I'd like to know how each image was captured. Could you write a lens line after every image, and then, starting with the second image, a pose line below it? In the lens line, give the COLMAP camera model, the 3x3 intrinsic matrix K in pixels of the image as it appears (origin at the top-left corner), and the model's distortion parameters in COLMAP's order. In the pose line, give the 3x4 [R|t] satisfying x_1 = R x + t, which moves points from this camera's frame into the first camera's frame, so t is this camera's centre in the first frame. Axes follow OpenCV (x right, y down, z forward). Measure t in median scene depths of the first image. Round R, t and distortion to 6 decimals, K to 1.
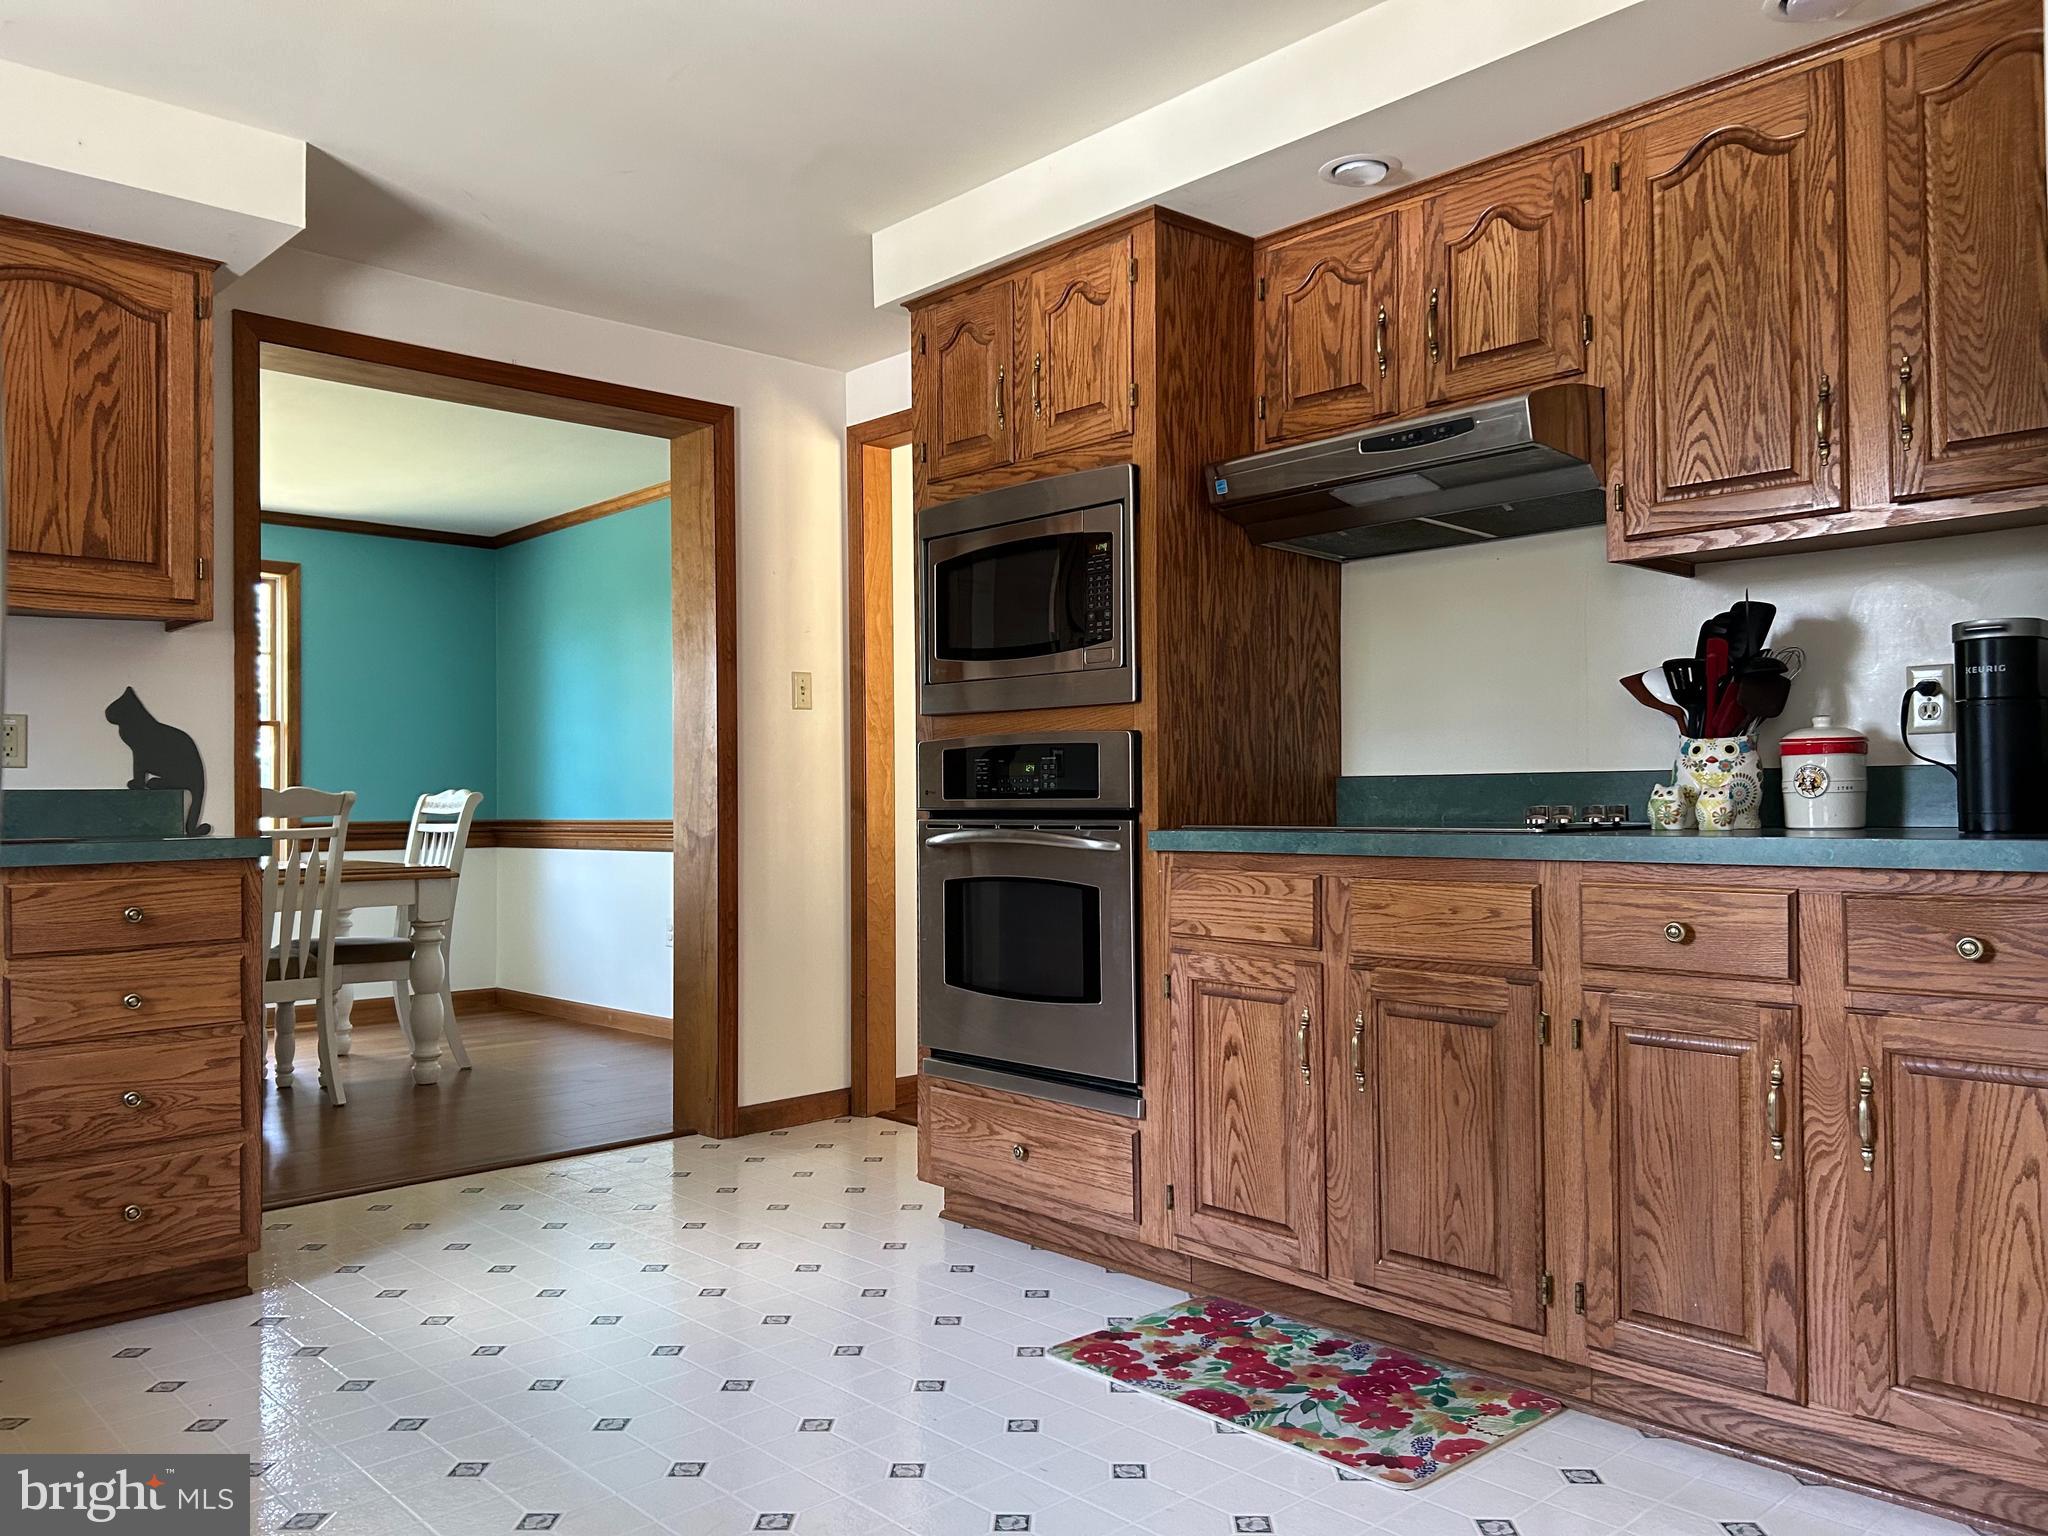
lens RADIAL K [[1540.6, 0, 1011.6], [0, 1540.6, 766.4], [0, 0, 1]] dist [0.045015, -0.059711]
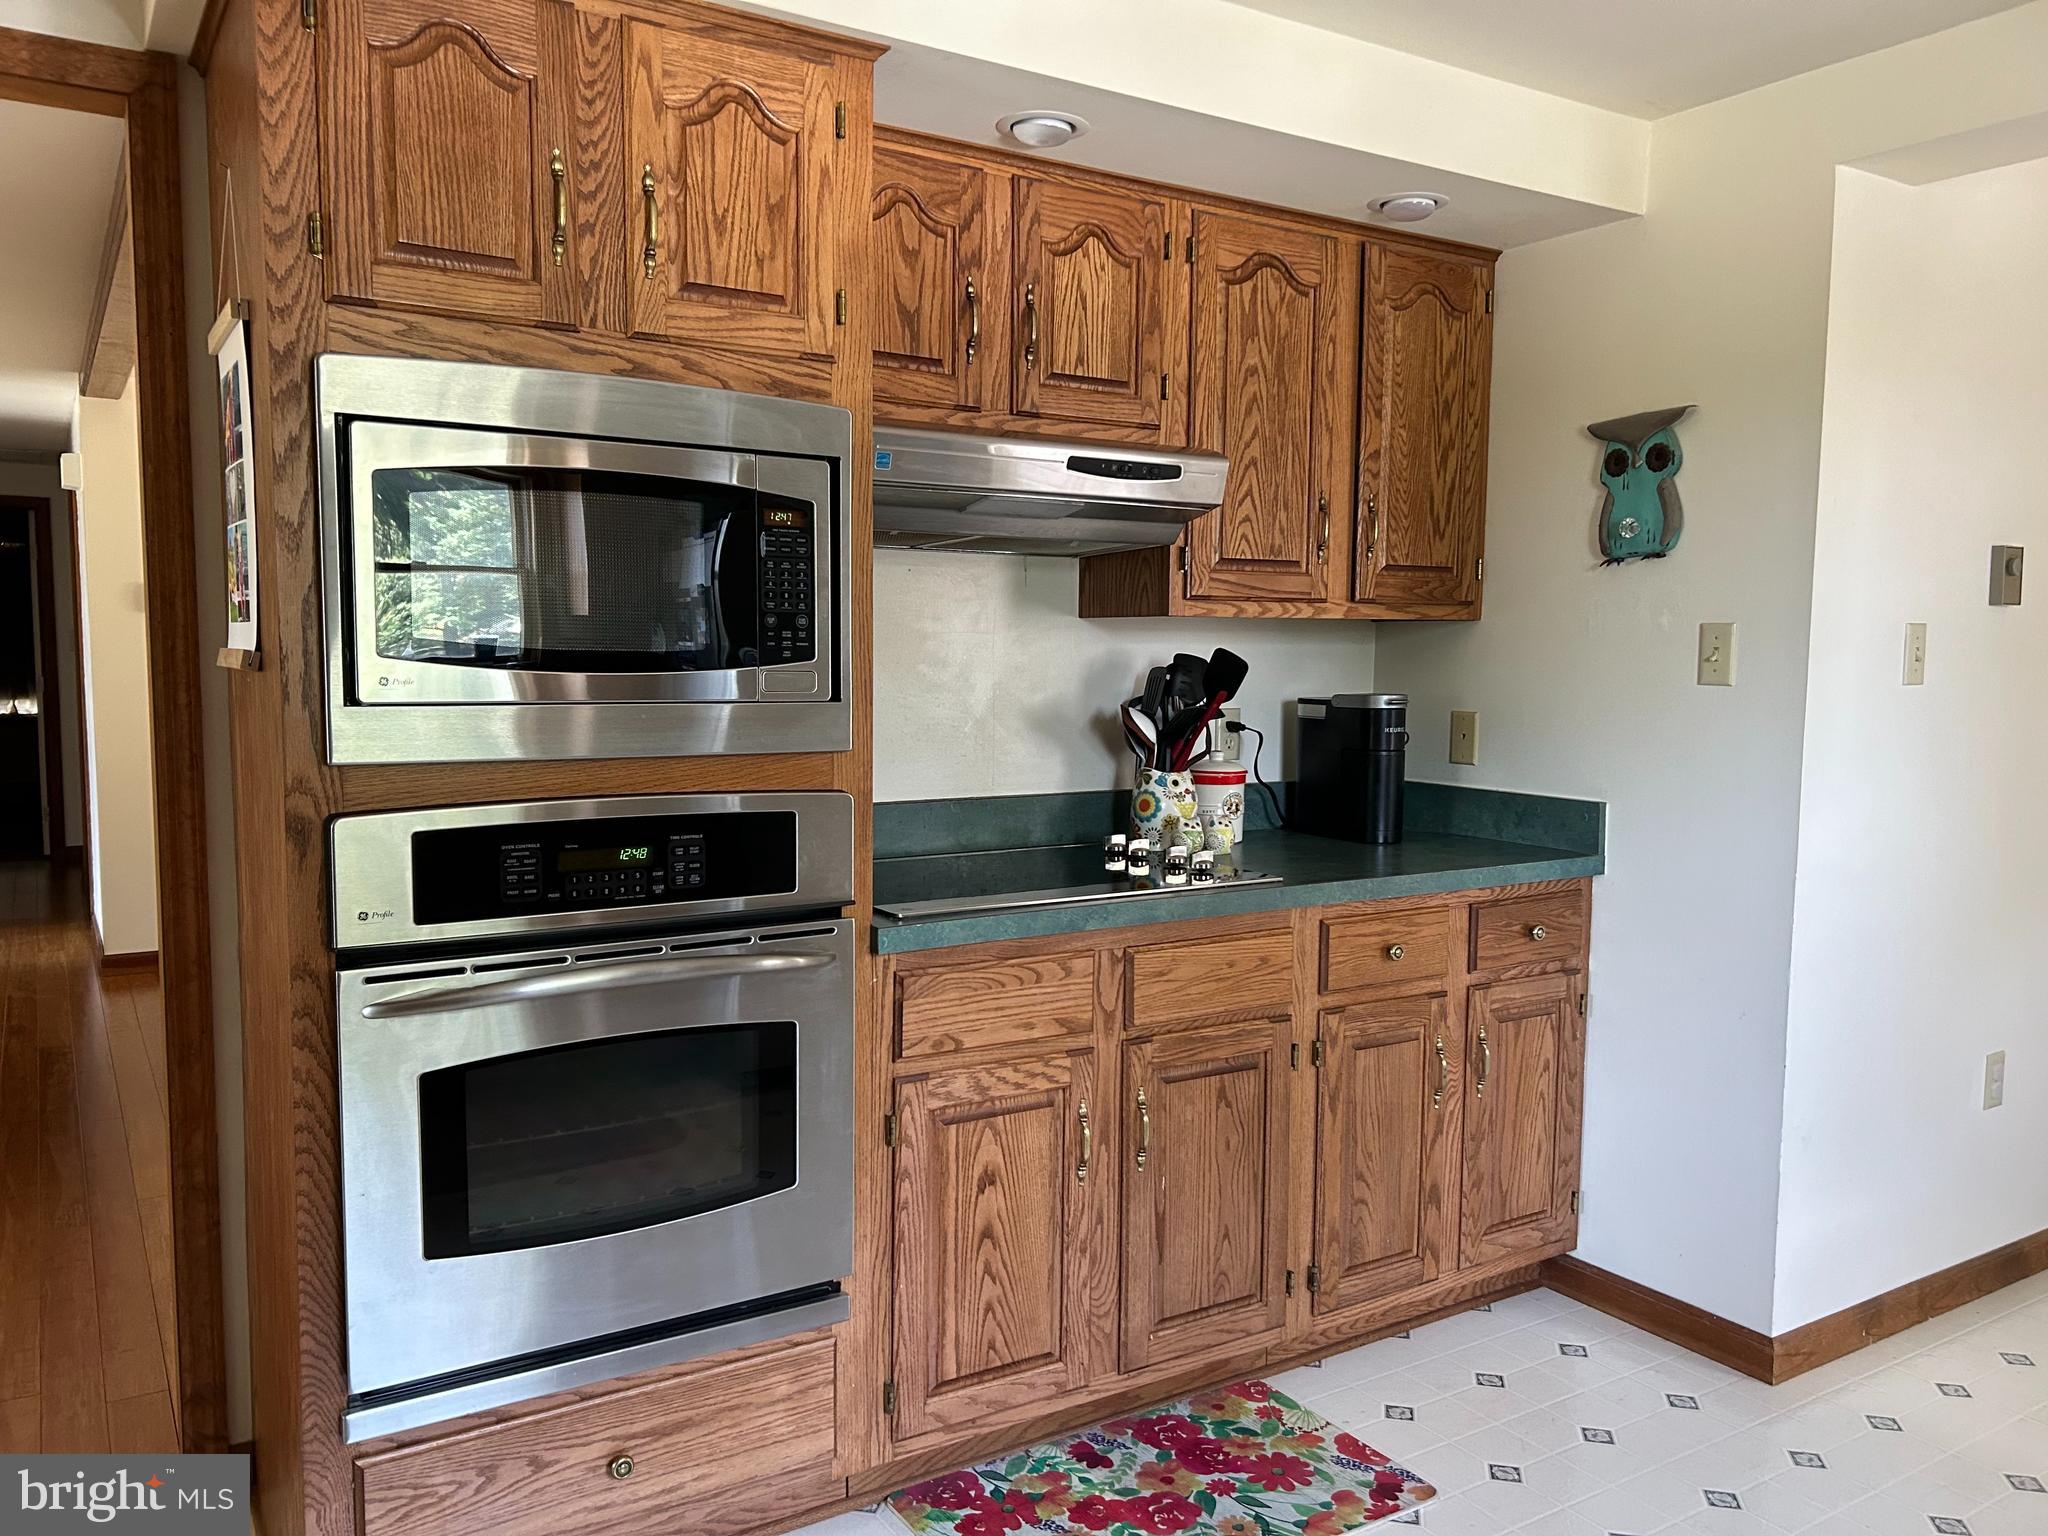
lens RADIAL K [[1540.6, 0, 1019.6], [0, 1540.6, 779.6], [0, 0, 1]] dist [0.045015, -0.059711]
pose [[0.176643, -0.071793, 0.981653, -0.682724], [-0.027677, 0.996580, 0.077864, -0.097518], [-0.983886, -0.040923, 0.174052, 0.902084]]
